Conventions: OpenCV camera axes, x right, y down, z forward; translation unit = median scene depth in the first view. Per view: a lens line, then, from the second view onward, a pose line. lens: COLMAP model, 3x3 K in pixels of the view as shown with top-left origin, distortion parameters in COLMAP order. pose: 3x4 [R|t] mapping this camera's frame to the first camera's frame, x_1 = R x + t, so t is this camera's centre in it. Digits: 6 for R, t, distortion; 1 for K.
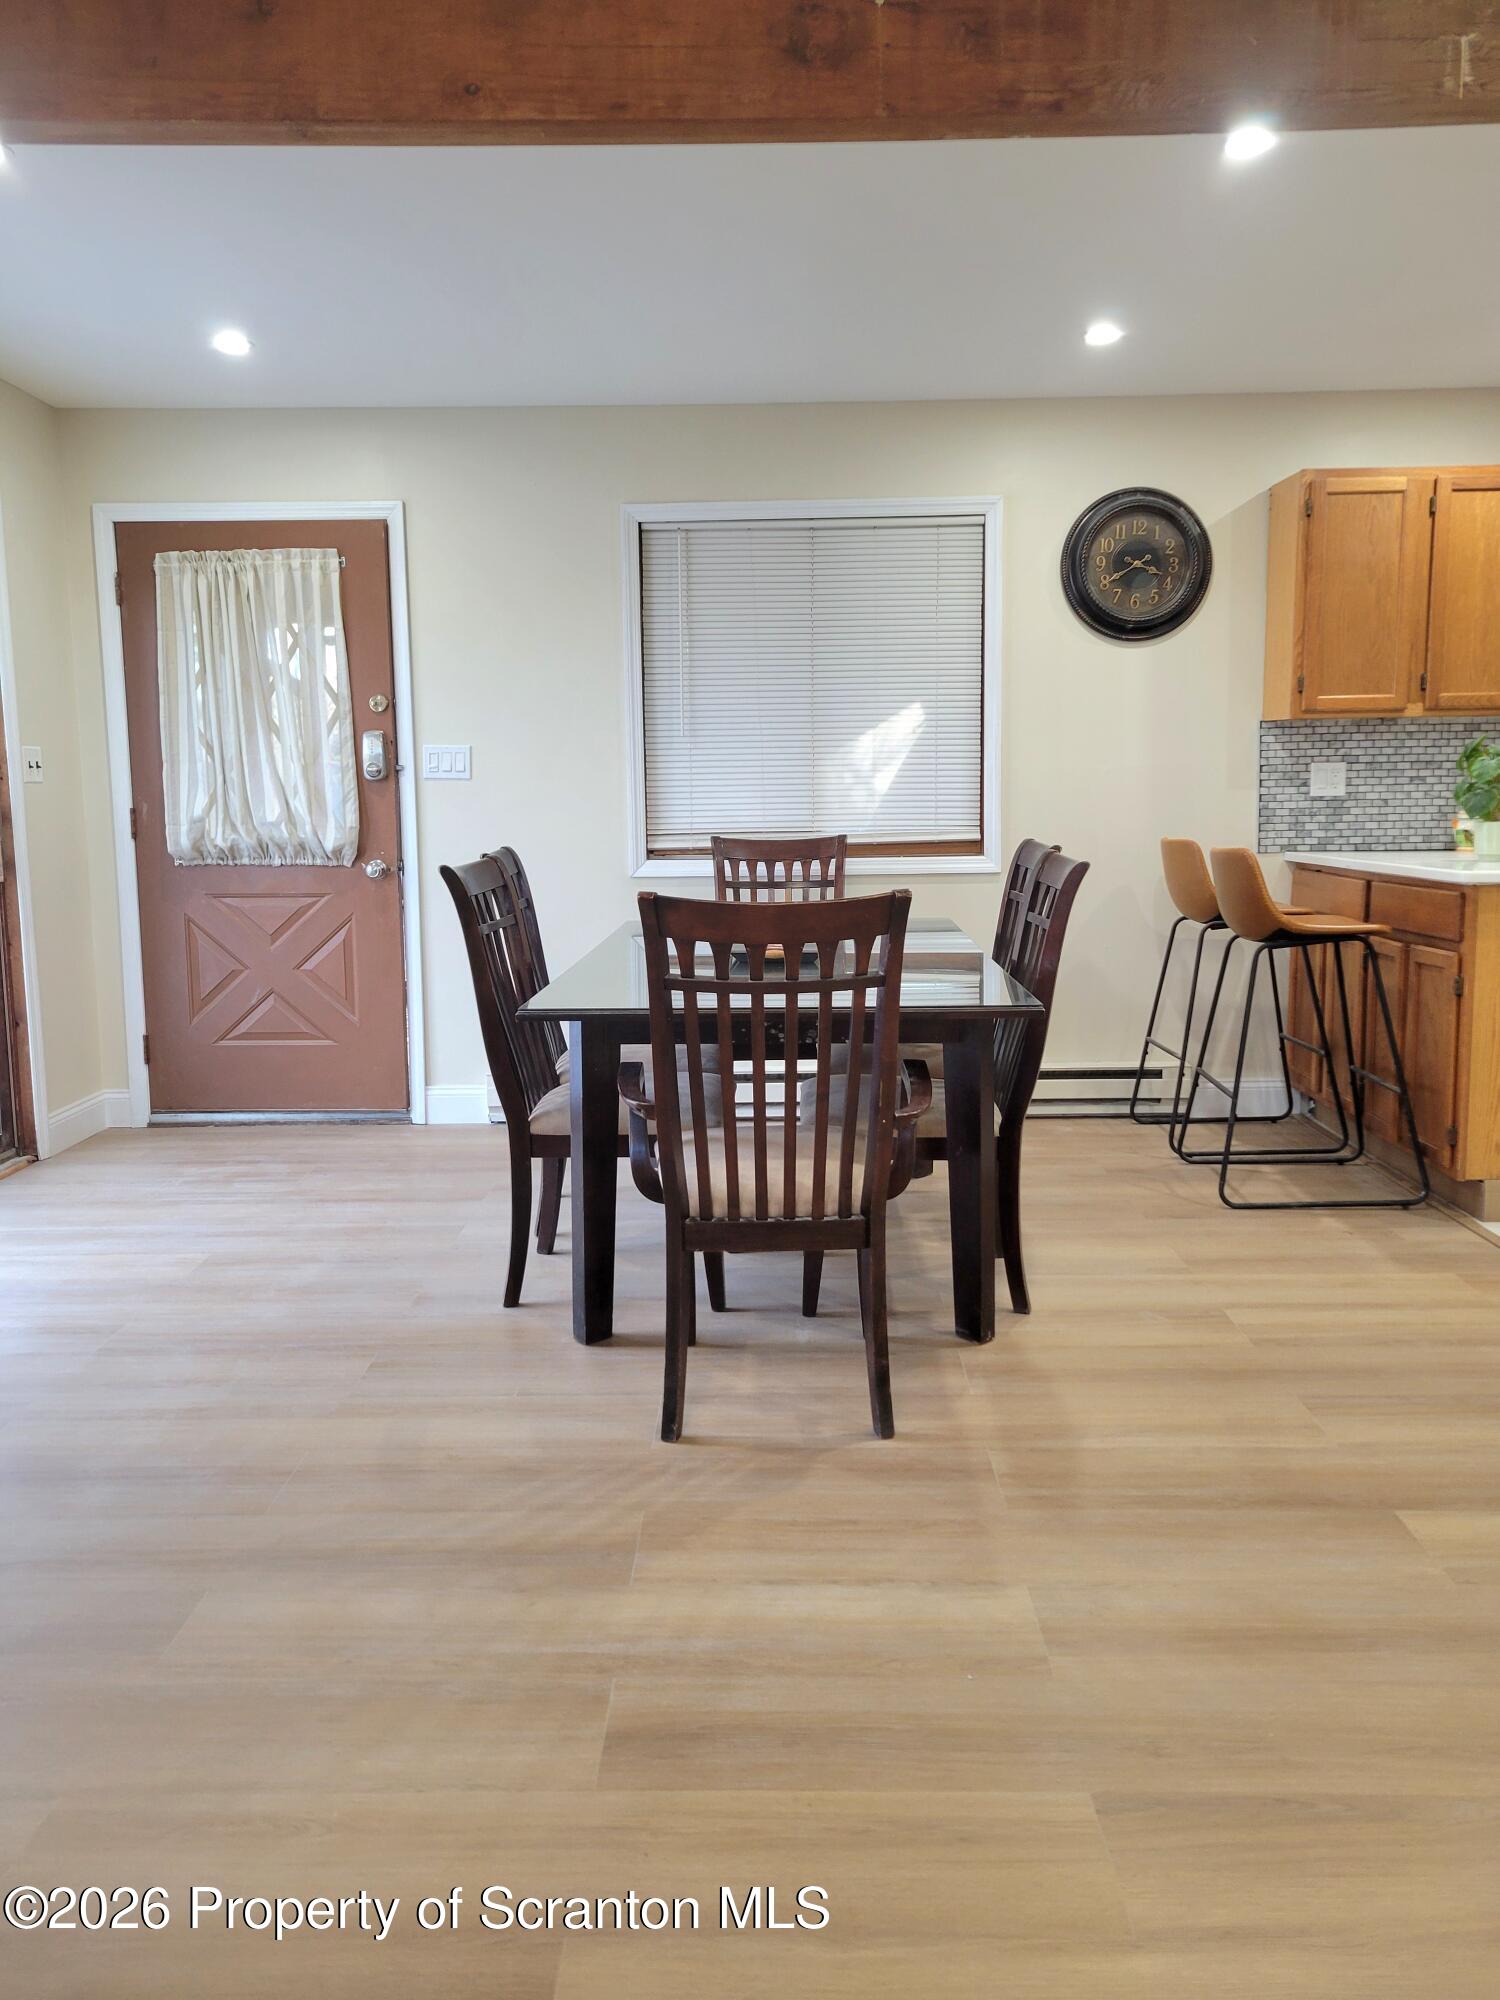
lens RADIAL K [[1497.3, 0, 743.7], [0, 1497.3, 968.6], [0, 0, 1]] dist [0.061744, -0.048518]
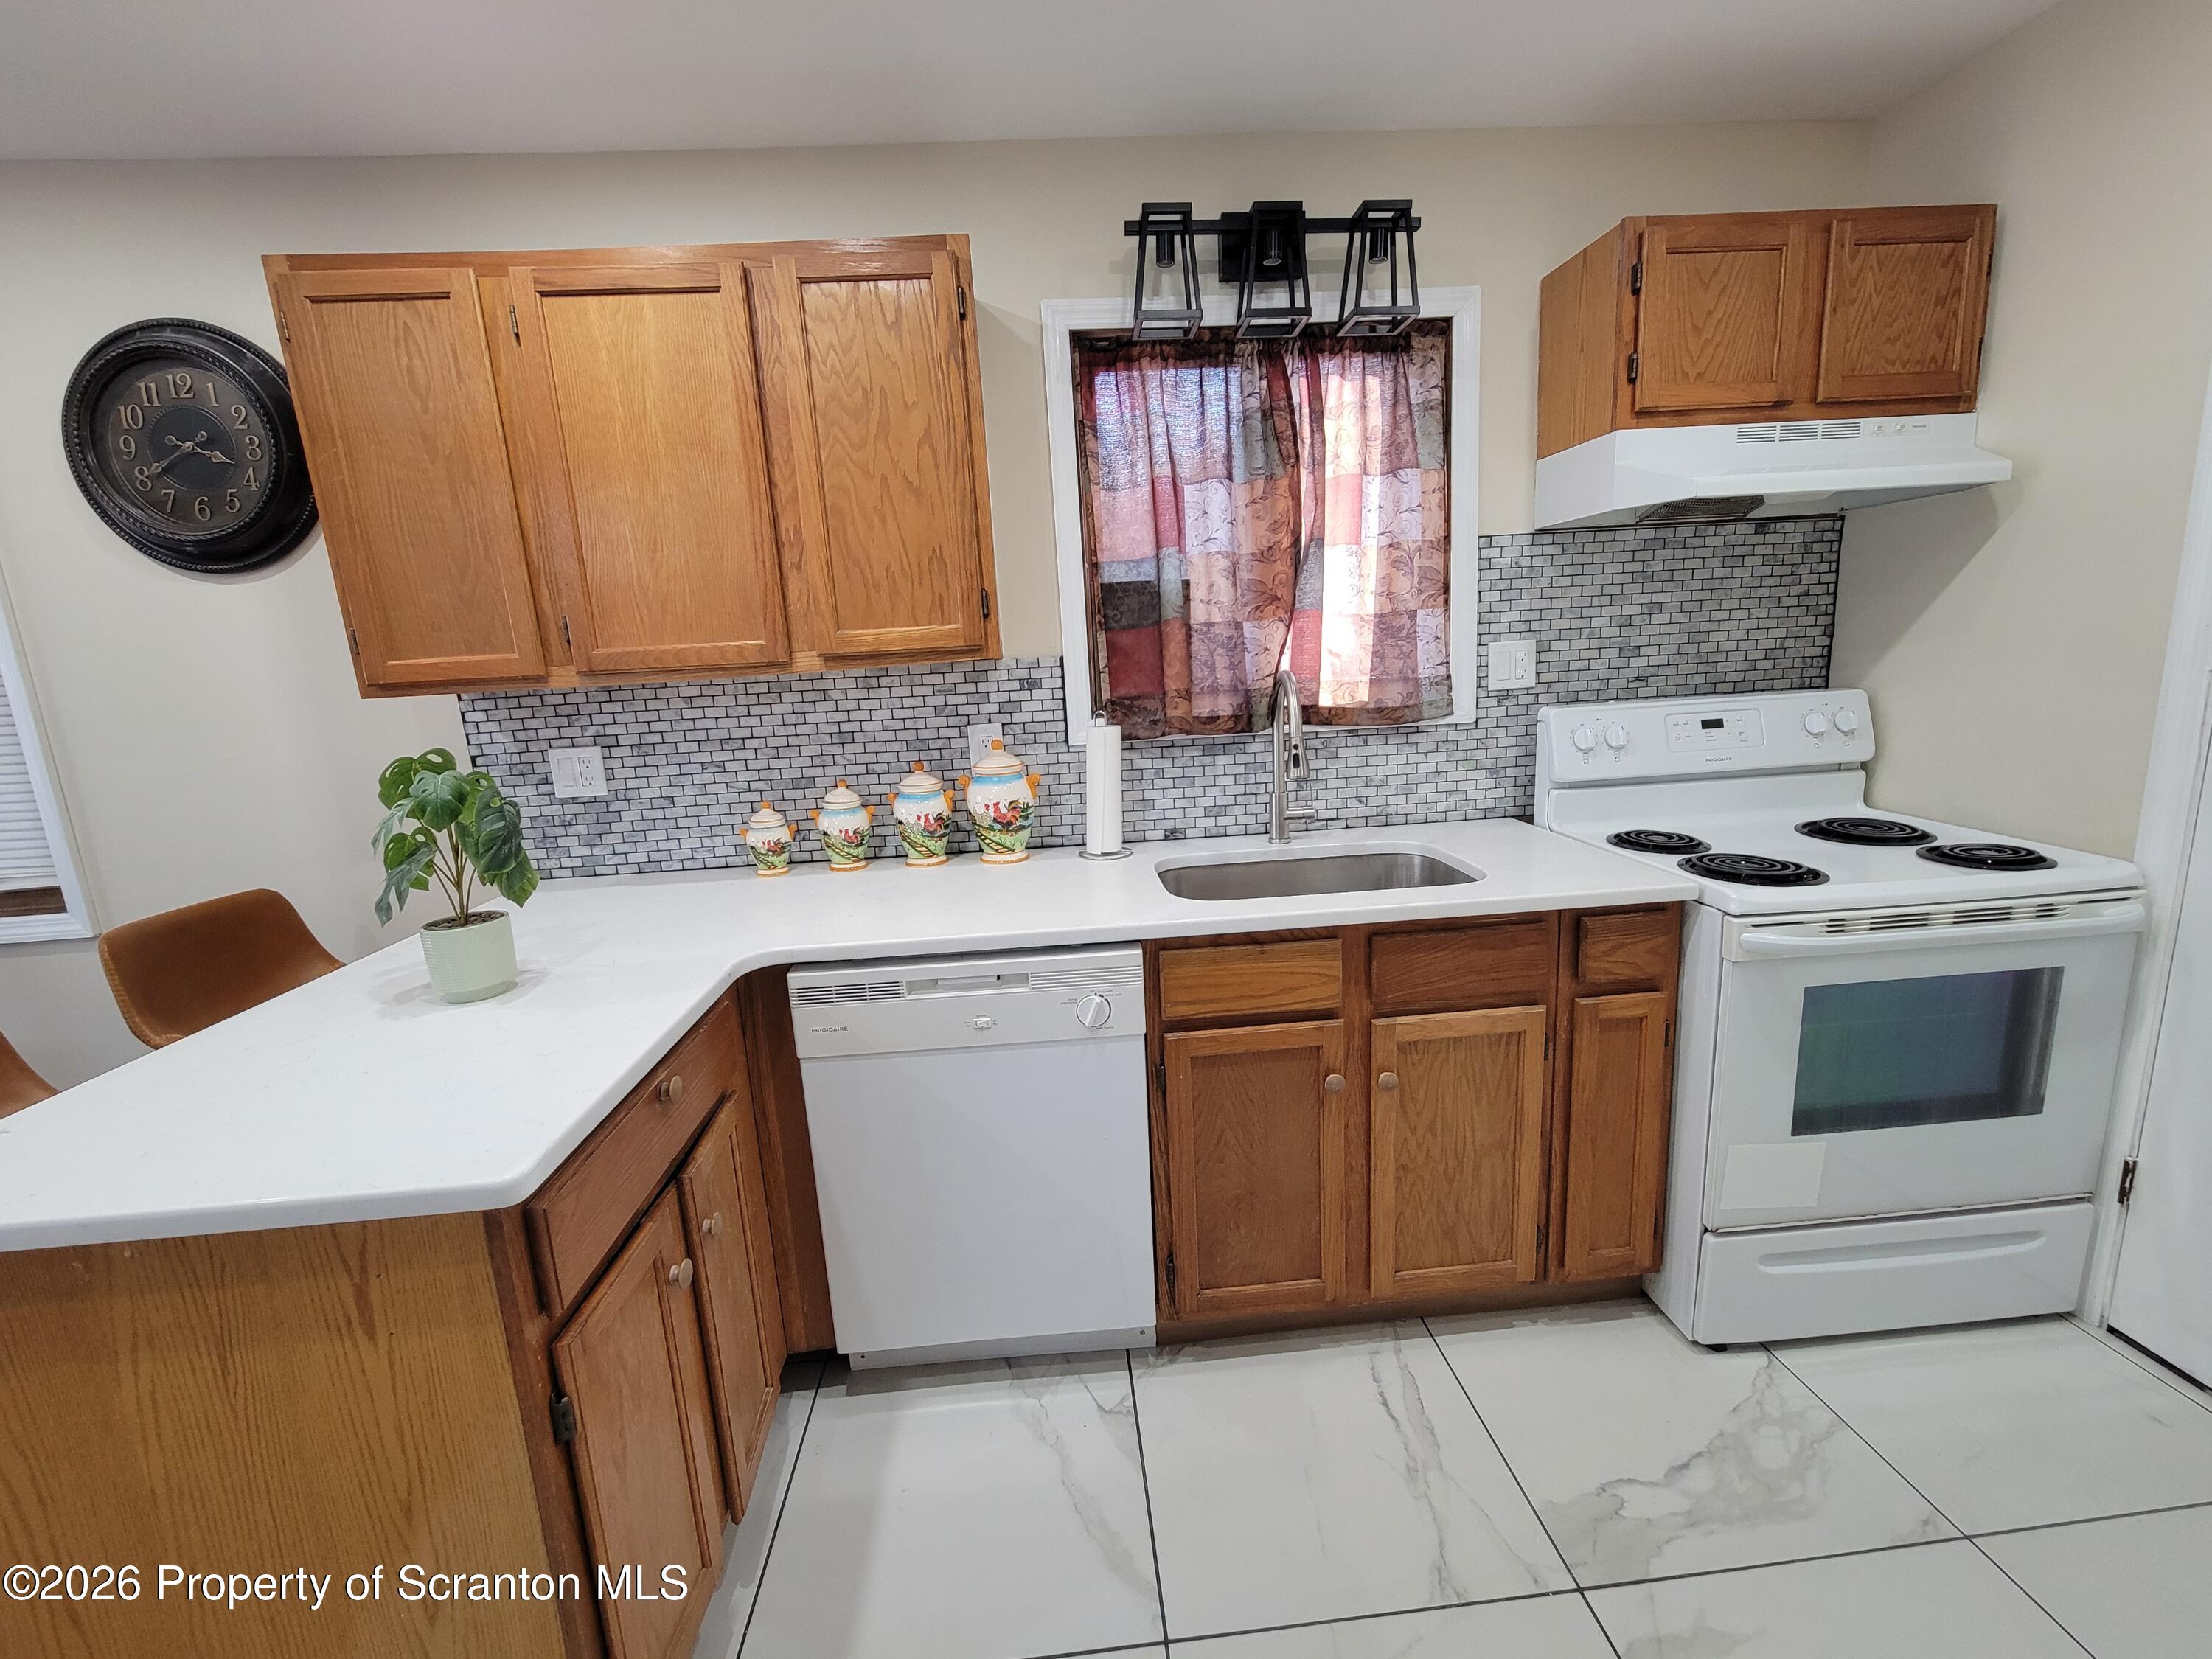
lens RADIAL K [[900.0, 0, 1105.8], [0, 900.0, 816.9], [0, 0, 1]] dist [0.000457, -0.000375]
pose [[0.995096, -0.058575, 0.079704, 0.587824], [0.053287, 0.996333, 0.066936, -0.120035], [-0.083333, -0.062360, 0.994569, 0.582902]]
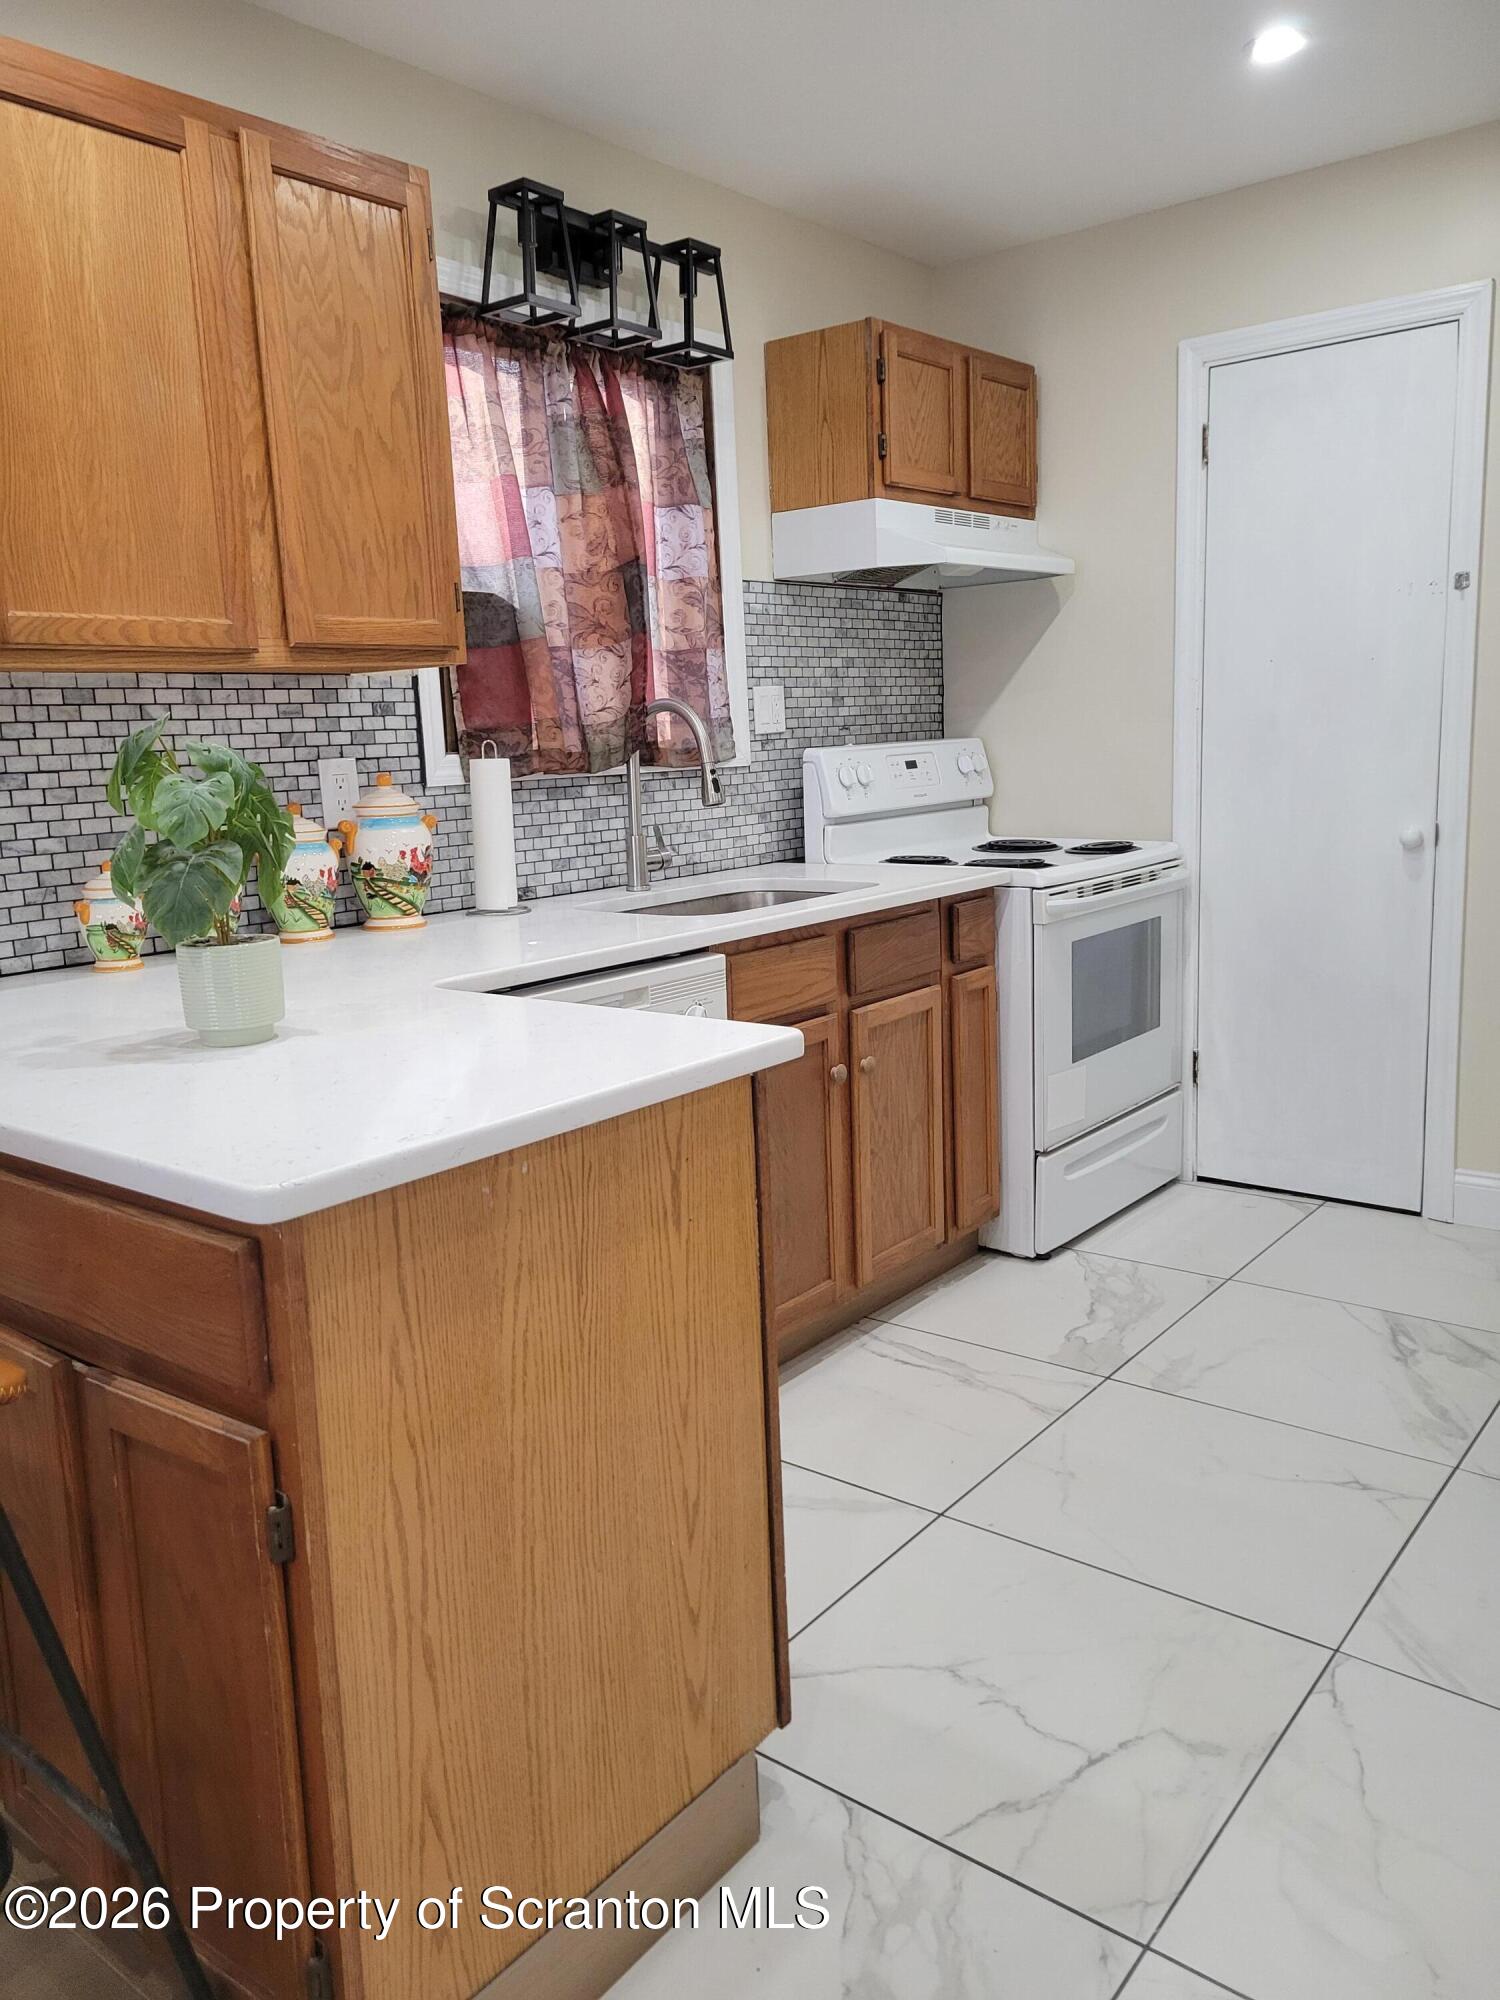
lens RADIAL K [[1497.3, 0, 743.7], [0, 1497.3, 968.6], [0, 0, 1]] dist [0.061744, -0.048518]
pose [[0.611861, -0.139808, 0.778511, 0.235618], [0.125409, 0.988952, 0.079036, -0.088728], [-0.780960, 0.049273, 0.622634, 0.561941]]
